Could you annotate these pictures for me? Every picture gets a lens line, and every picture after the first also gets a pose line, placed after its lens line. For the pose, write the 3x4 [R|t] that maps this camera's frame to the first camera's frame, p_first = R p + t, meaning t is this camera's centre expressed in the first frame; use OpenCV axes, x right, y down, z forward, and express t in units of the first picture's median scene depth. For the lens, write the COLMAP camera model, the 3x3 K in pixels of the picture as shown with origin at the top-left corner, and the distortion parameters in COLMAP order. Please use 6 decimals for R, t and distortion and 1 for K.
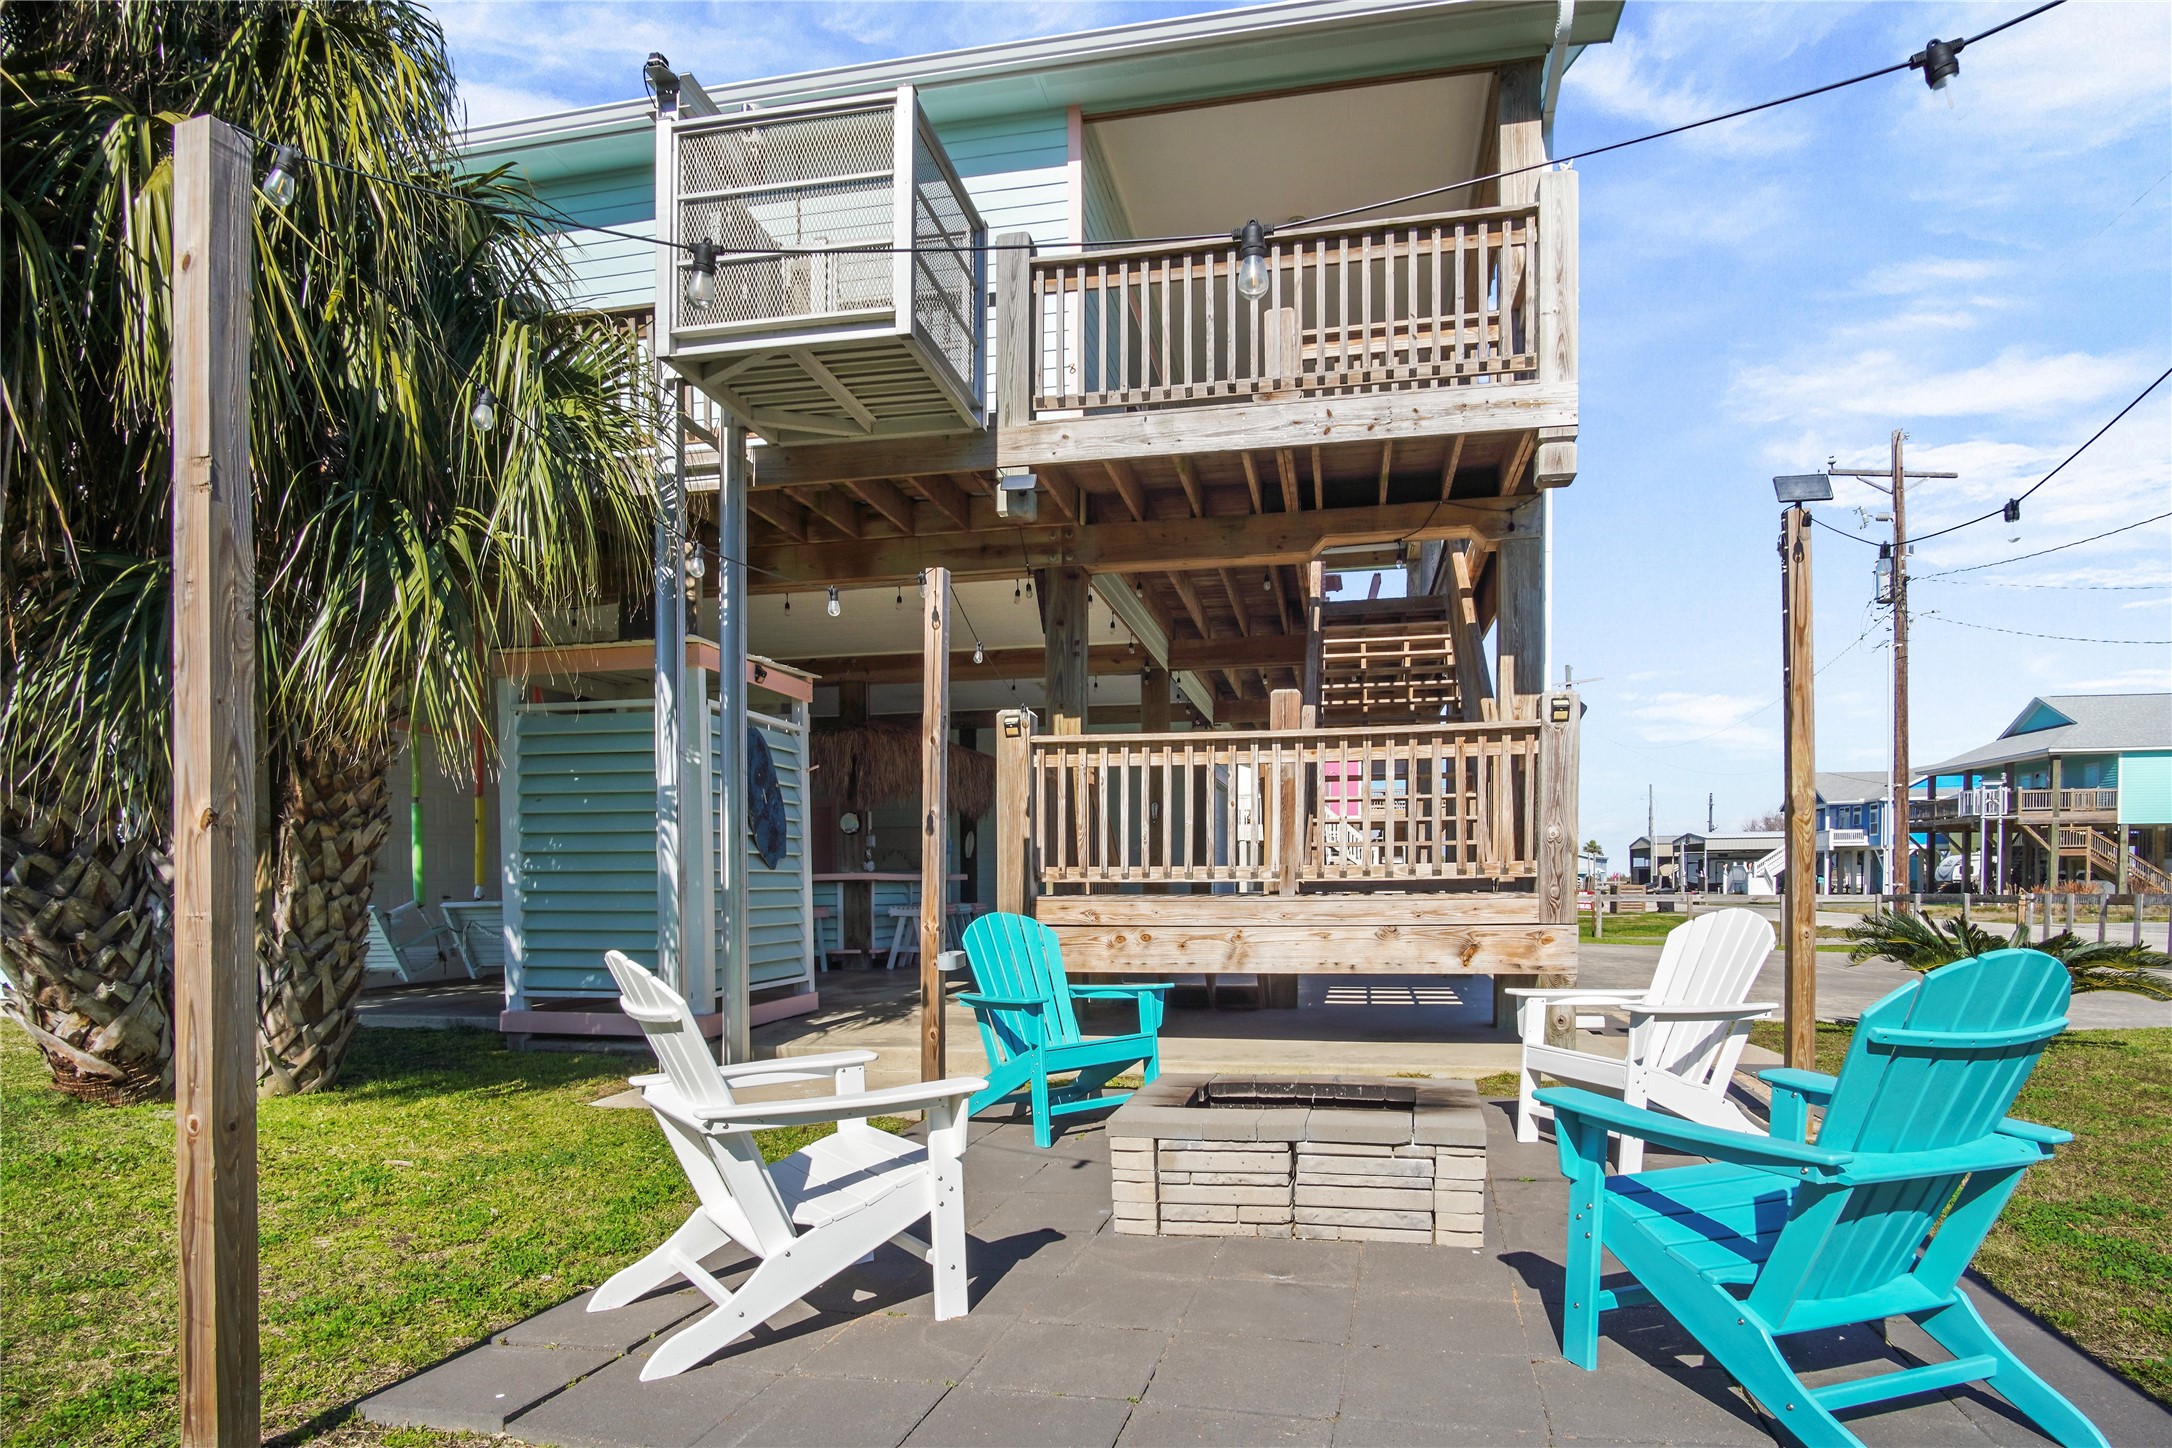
lens RADIAL K [[1162.8, 0, 1092.2], [0, 1162.8, 713.4], [0, 0, 1]] dist [-0.023674, 0.001742]
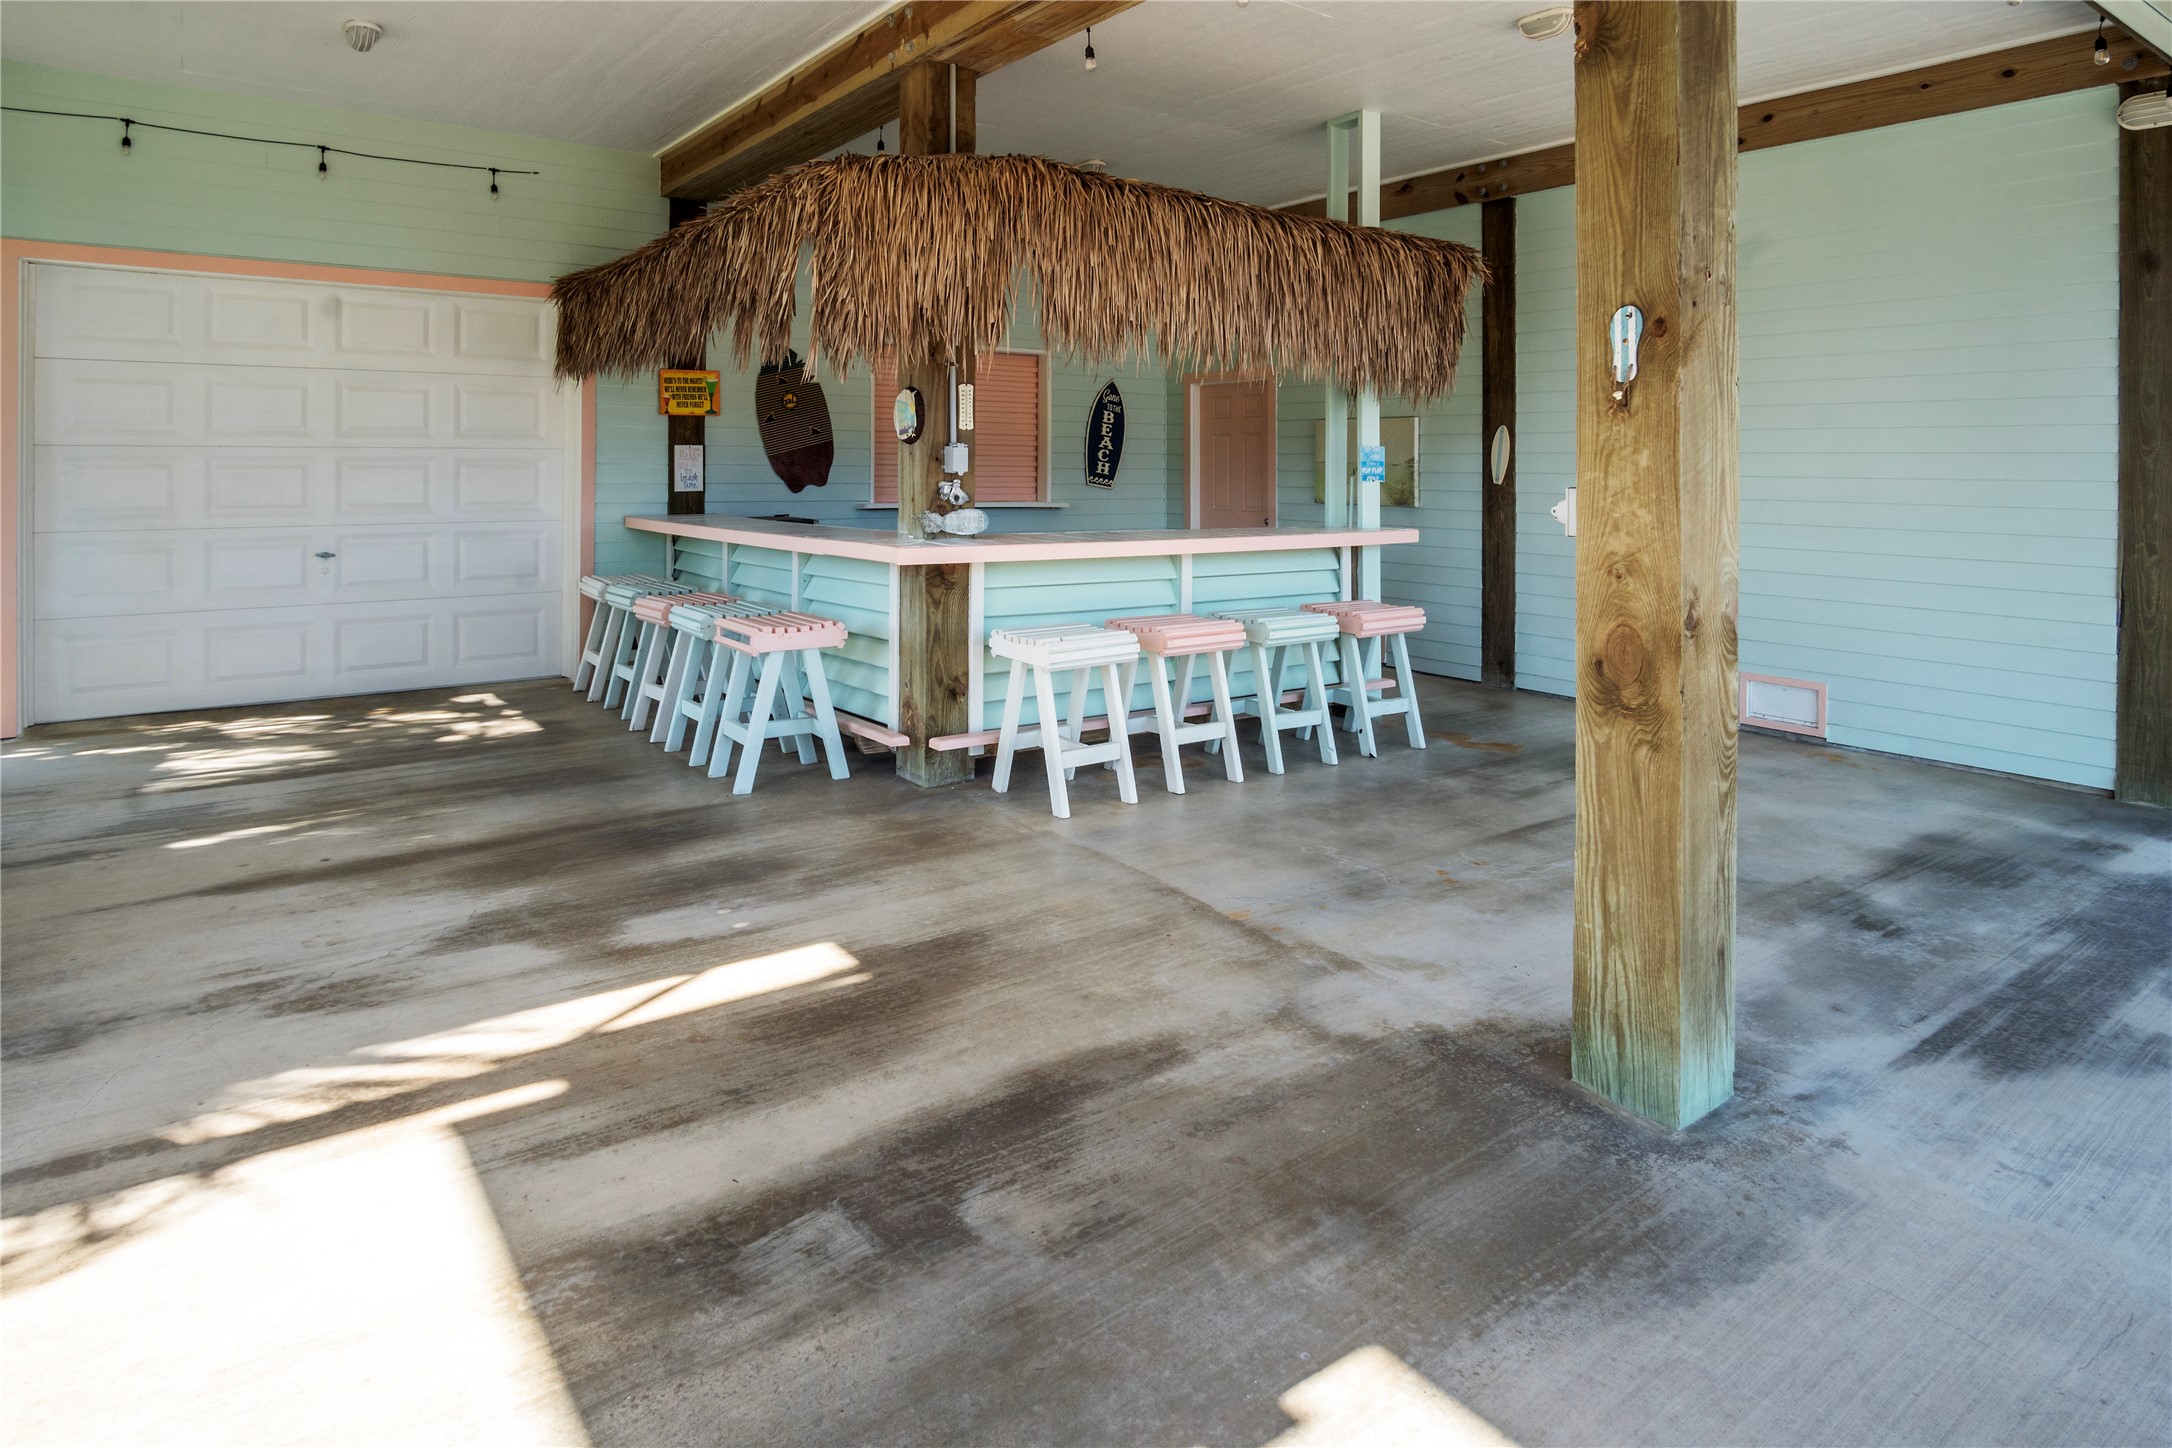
lens RADIAL K [[1236.7, 0, 1064.4], [0, 1236.7, 459.9], [0, 0, 1]] dist [0.001593, 0.000278]
pose [[0.731310, 0.005806, -0.682021, 0.134000], [0.082379, 0.991891, 0.096776, 0.072995], [0.677052, -0.126957, 0.724901, 0.727210]]
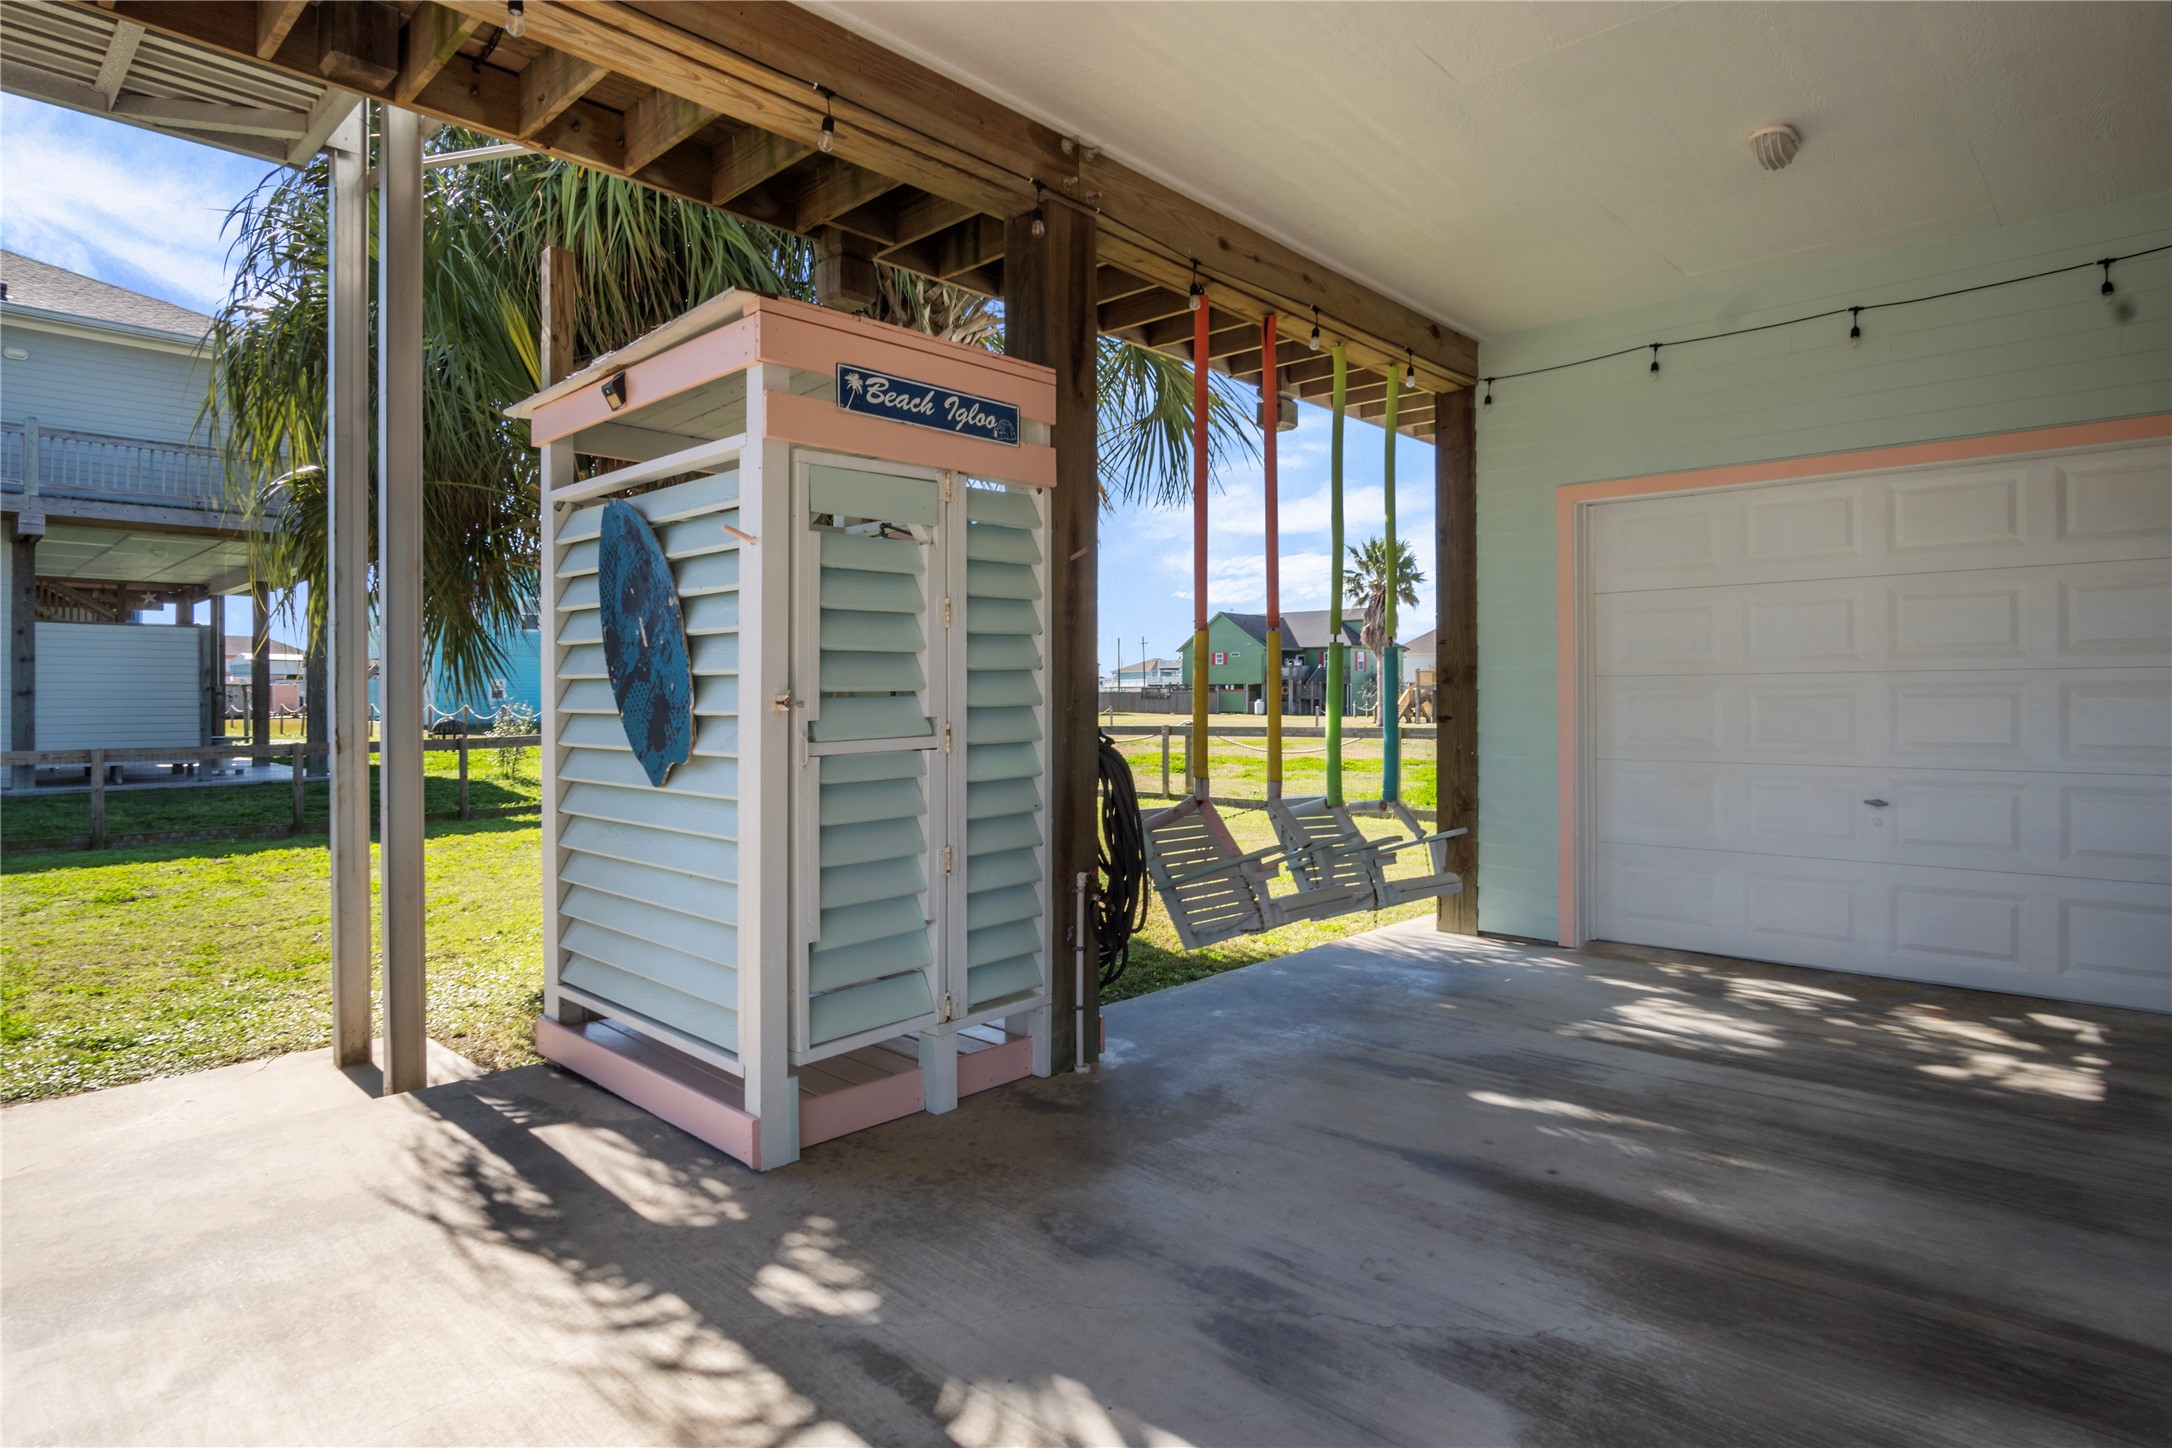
lens RADIAL K [[1162.8, 0, 1092.2], [0, 1162.8, 713.4], [0, 0, 1]] dist [-0.023674, 0.001742]
pose [[-0.529325, 0.013813, -0.848306, 0.021656], [0.117676, 0.991399, -0.057284, 0.100409], [0.840218, -0.130147, -0.526398, 0.891920]]
